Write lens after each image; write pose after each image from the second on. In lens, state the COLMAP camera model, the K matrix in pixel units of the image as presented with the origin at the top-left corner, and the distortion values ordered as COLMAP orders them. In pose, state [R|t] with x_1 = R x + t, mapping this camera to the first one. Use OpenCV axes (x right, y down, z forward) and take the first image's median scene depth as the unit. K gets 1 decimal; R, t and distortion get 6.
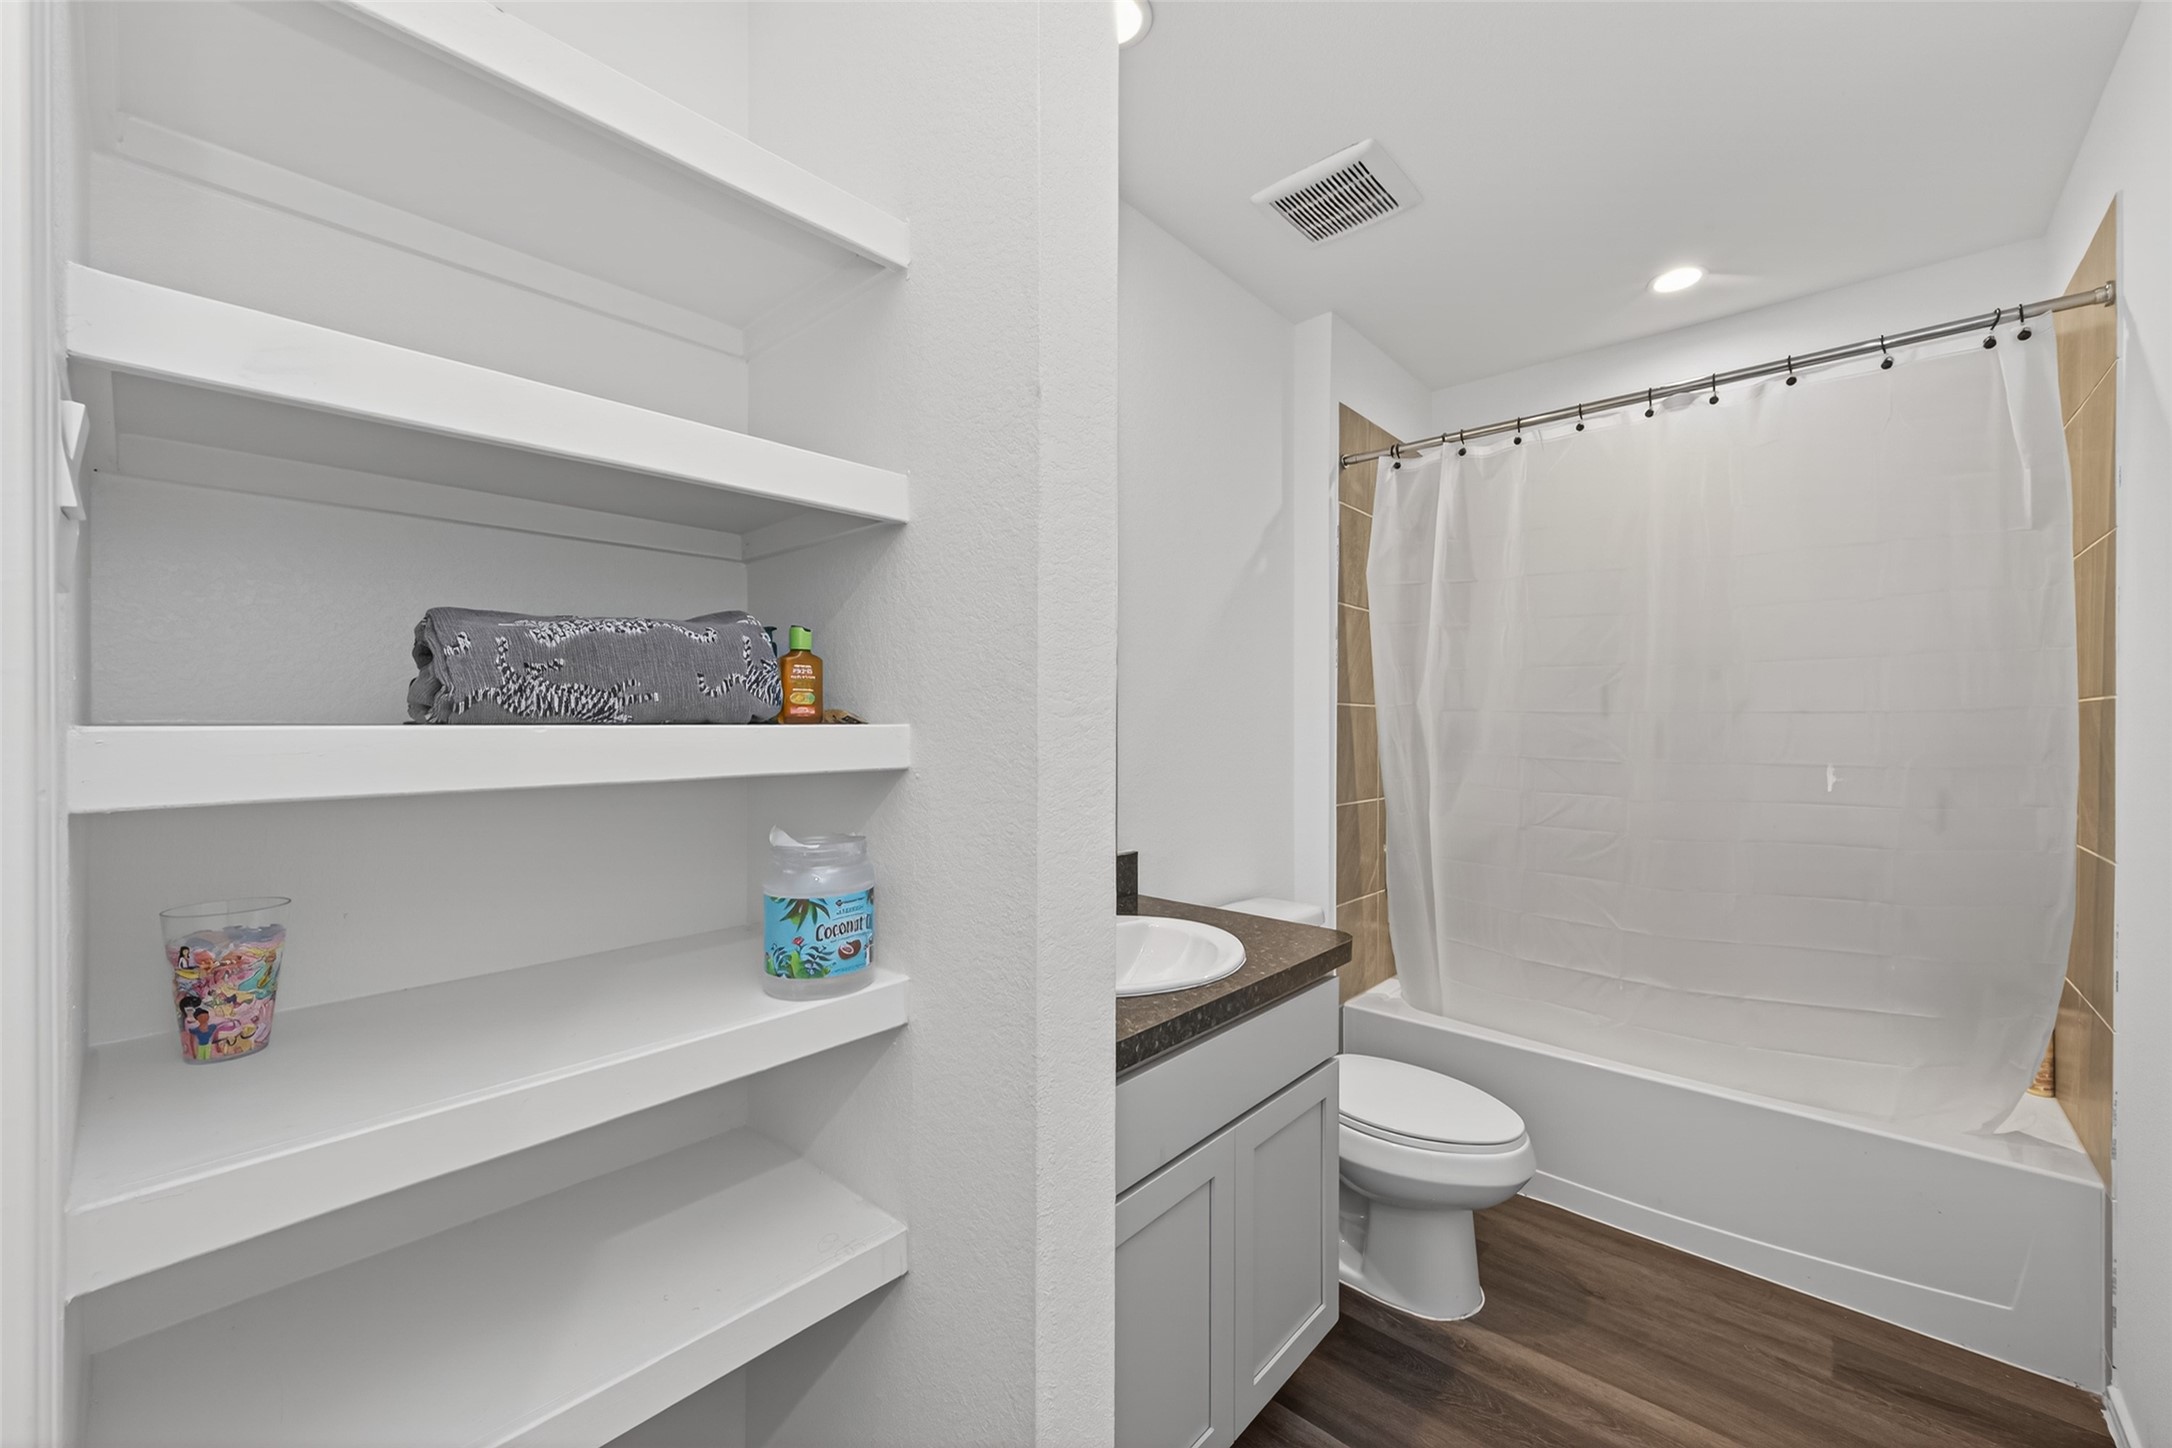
lens RADIAL K [[845.8, 0, 1095.3], [0, 845.8, 721.4], [0, 0, 1]] dist [0.002618, -0.000517]
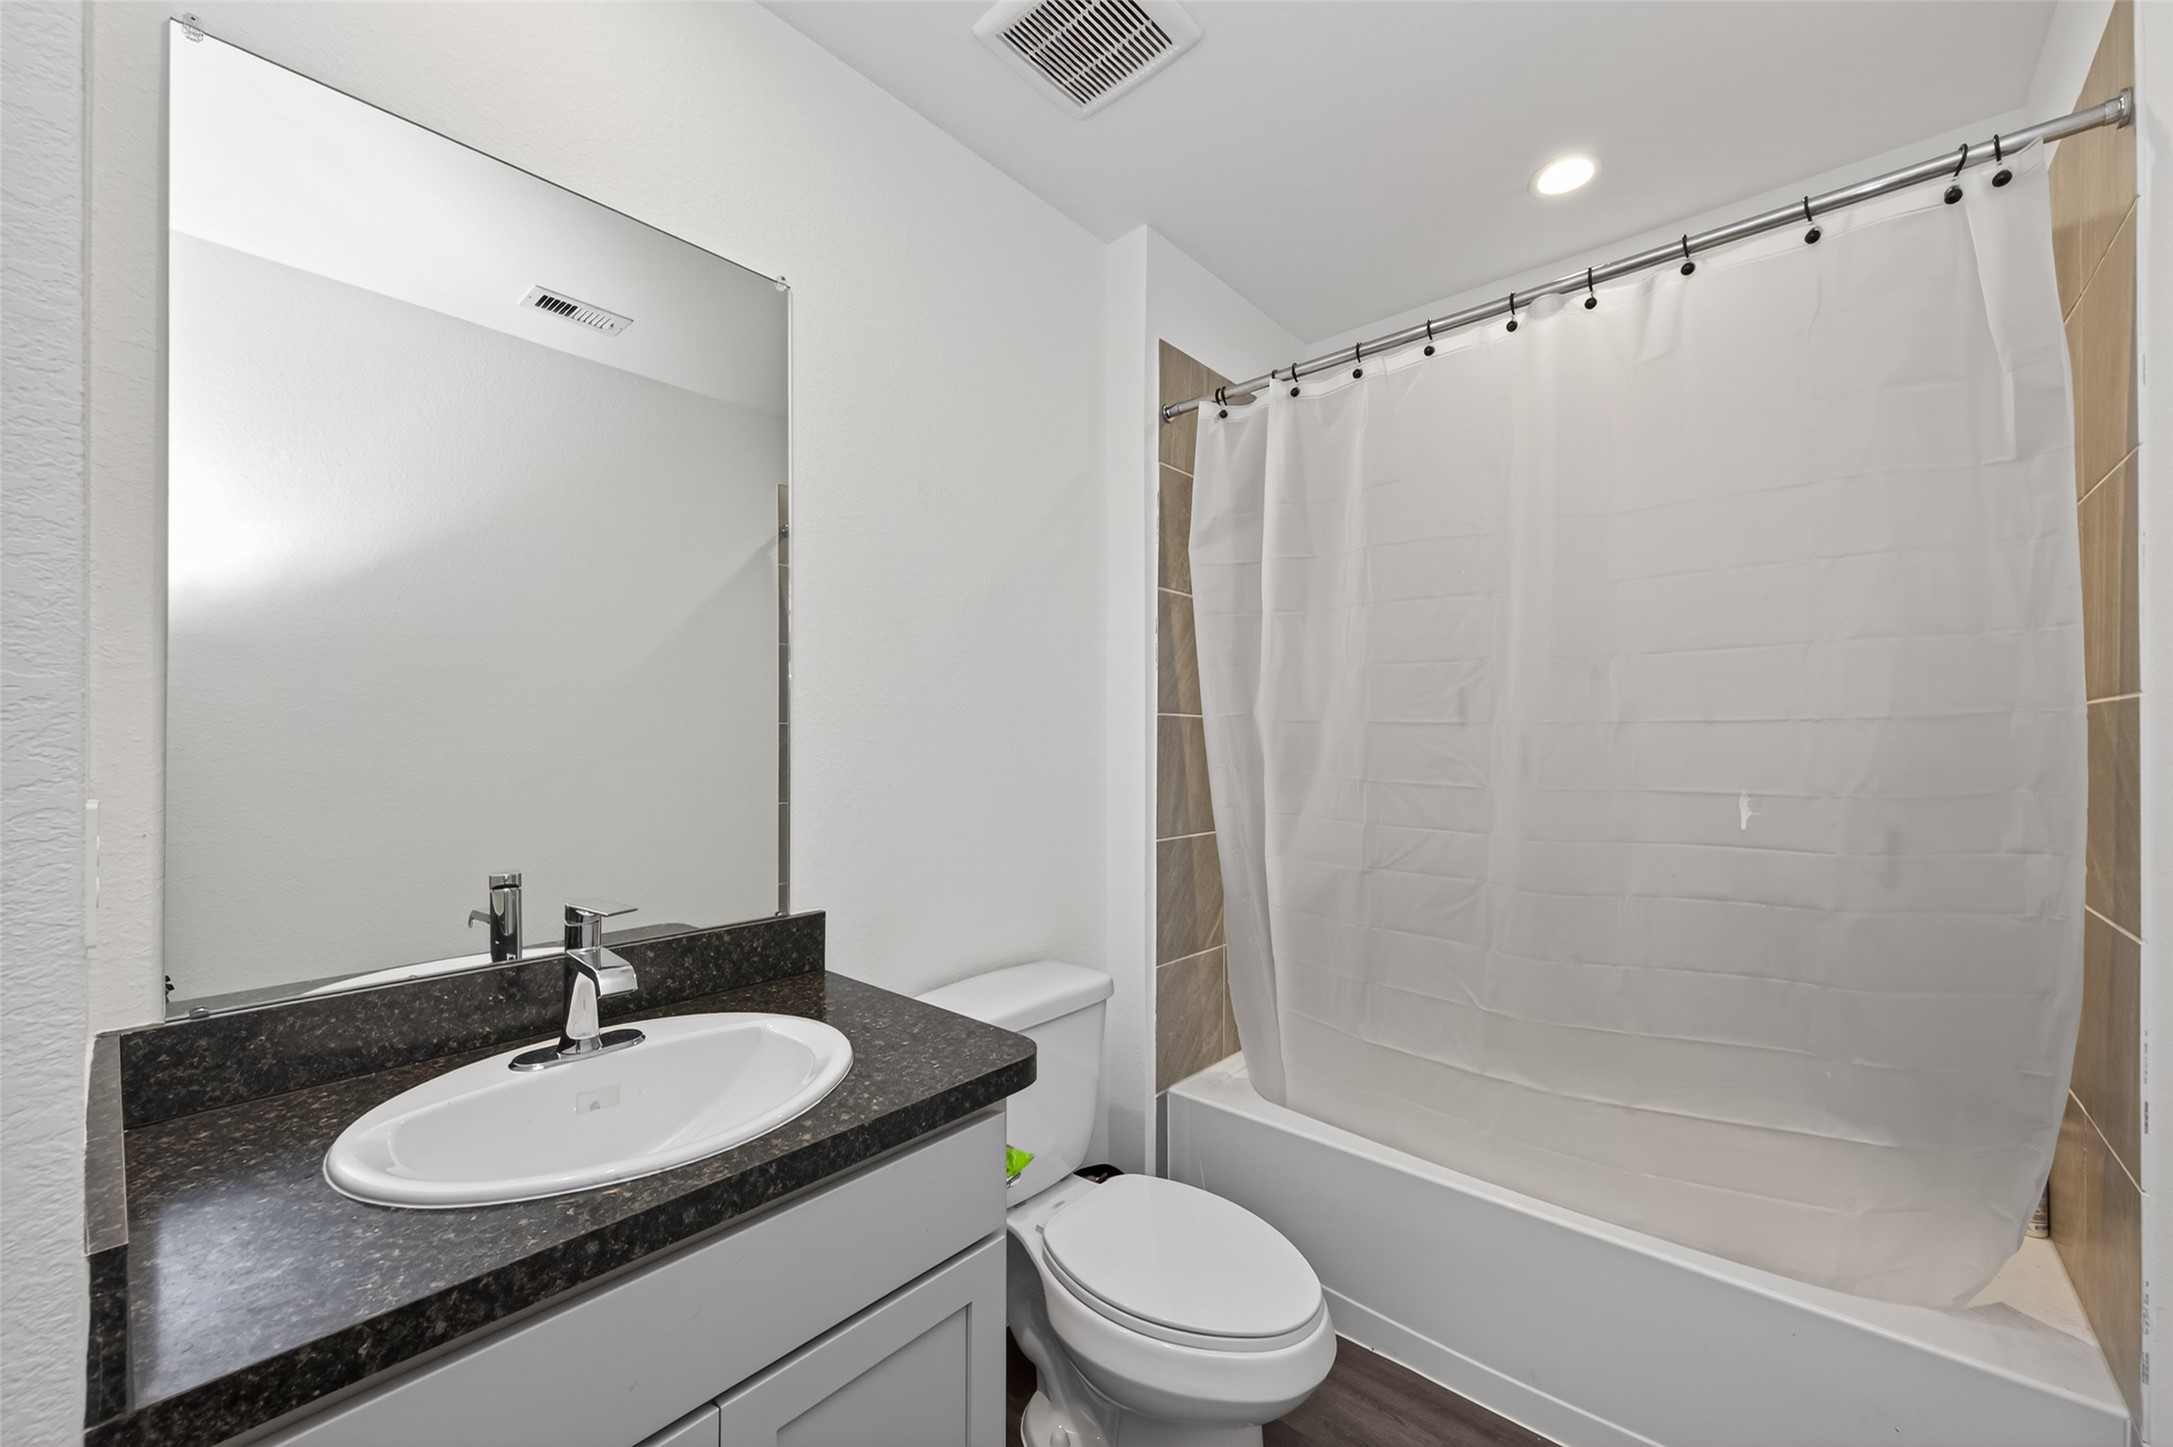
lens RADIAL K [[844.1, 0, 1094.3], [0, 844.1, 733.0], [0, 0, 1]] dist [0.002447, -0.000322]
pose [[0.999930, 0.002470, 0.011597, 0.288718], [-0.002346, 0.999940, -0.010668, 0.008353], [-0.011623, 0.010640, 0.999876, 0.267606]]
